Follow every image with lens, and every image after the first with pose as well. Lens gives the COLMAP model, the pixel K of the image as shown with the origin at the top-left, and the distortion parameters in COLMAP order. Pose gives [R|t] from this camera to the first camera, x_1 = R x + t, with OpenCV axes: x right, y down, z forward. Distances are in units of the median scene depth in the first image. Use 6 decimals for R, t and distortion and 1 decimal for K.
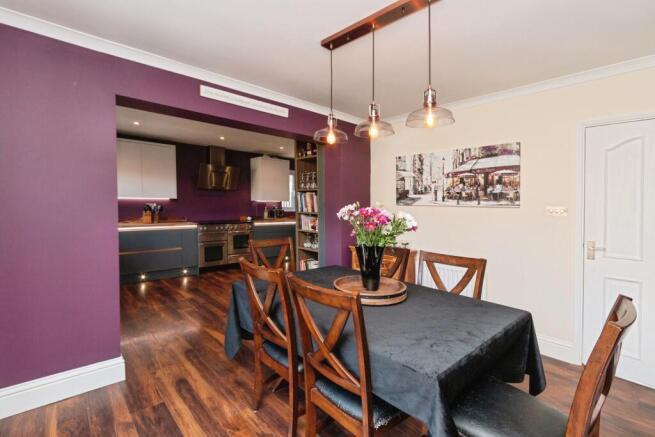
lens RADIAL K [[298.6, 0, 326.0], [0, 298.6, 210.2], [0, 0, 1]] dist [0.003073, -0.000622]
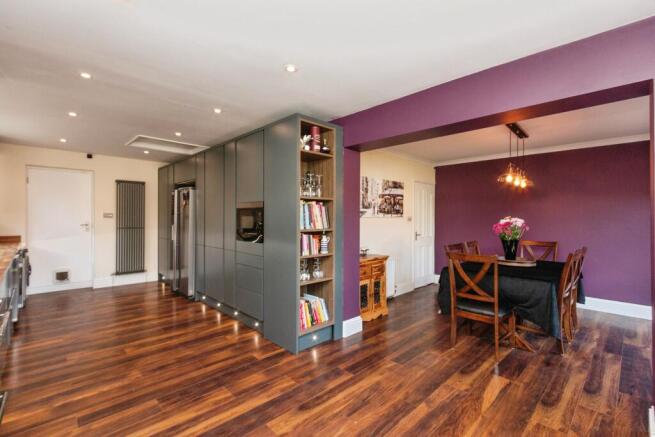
lens RADIAL K [[298.6, 0, 326.0], [0, 298.6, 210.2], [0, 0, 1]] dist [0.003073, -0.000622]
pose [[-0.024394, 0.008774, 0.999664, -1.034519], [0.019422, 0.999777, -0.008301, -0.043446], [-0.999514, 0.019213, -0.024559, 1.324290]]
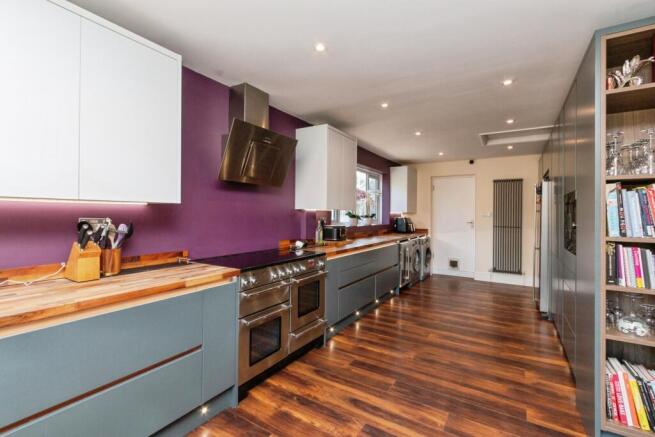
lens RADIAL K [[298.6, 0, 326.0], [0, 298.6, 210.2], [0, 0, 1]] dist [0.003073, -0.000622]
pose [[0.964591, -0.002839, 0.263736, -0.710550], [0.011936, 0.999387, -0.032898, -0.027968], [-0.263481, 0.034881, 0.964034, 1.022573]]
